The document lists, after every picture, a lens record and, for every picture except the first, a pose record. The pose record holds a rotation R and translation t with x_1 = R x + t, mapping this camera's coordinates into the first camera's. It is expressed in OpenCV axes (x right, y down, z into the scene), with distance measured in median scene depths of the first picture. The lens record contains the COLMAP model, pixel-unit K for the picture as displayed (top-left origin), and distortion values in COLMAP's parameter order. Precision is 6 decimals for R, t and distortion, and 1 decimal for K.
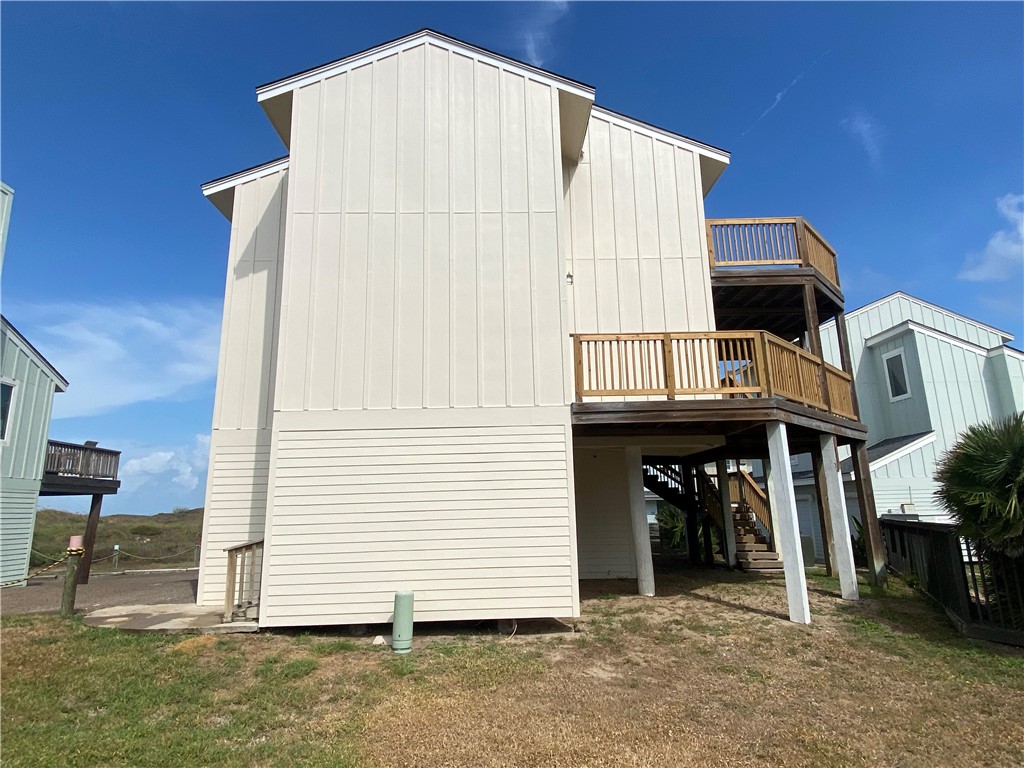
lens RADIAL K [[567.3, 0, 510.4], [0, 567.3, 384.3], [0, 0, 1]] dist [-0.006876, 0.000211]
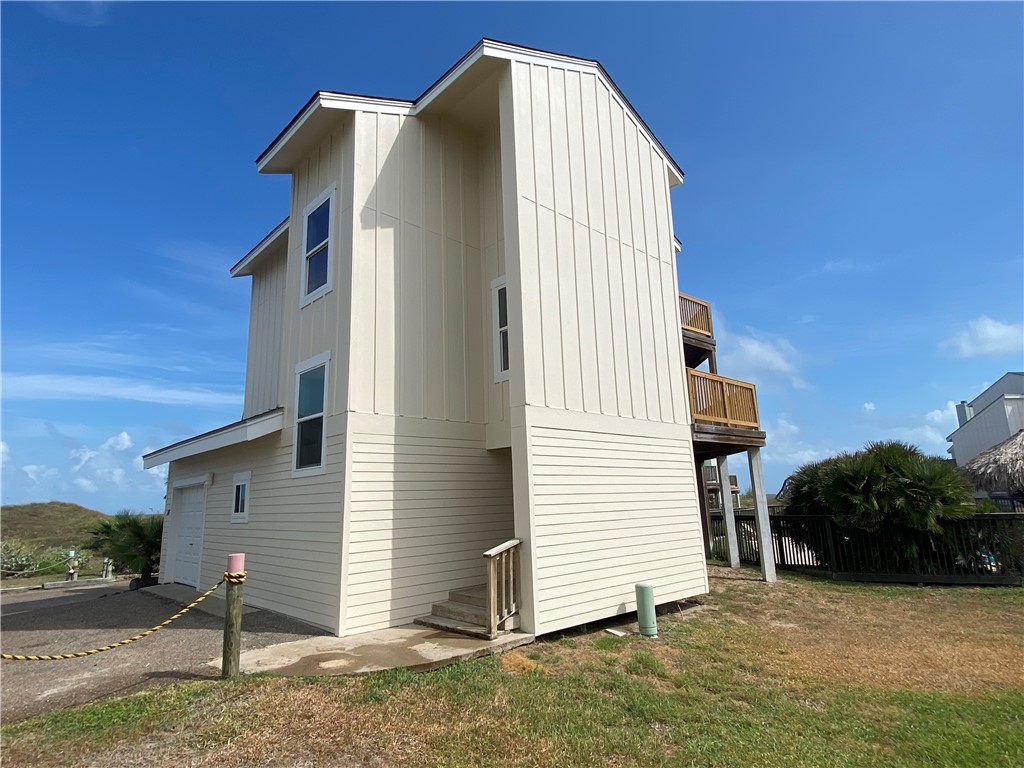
lens RADIAL K [[567.3, 0, 508.5], [0, 567.3, 384.8], [0, 0, 1]] dist [-0.006876, 0.000211]
pose [[0.742848, 0.132483, 0.656221, -0.930854], [-0.126785, 0.990325, -0.056413, 0.063521], [-0.657346, -0.041292, 0.752457, 0.279598]]
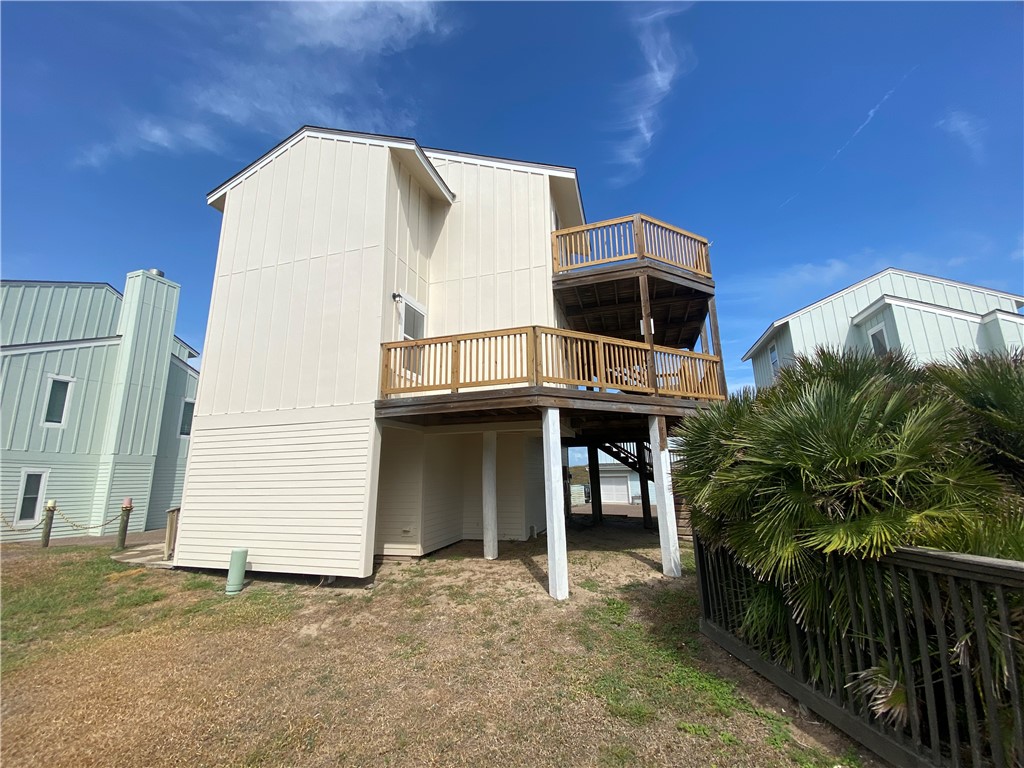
lens RADIAL K [[410.0, 0, 511.4], [0, 410.0, 387.0], [0, 0, 1]] dist [0.000042, -0.009001]
pose [[0.954522, -0.060174, -0.292005, 0.579032], [0.063366, 0.997989, 0.001476, 0.019535], [0.291329, -0.019912, 0.956416, 0.210412]]
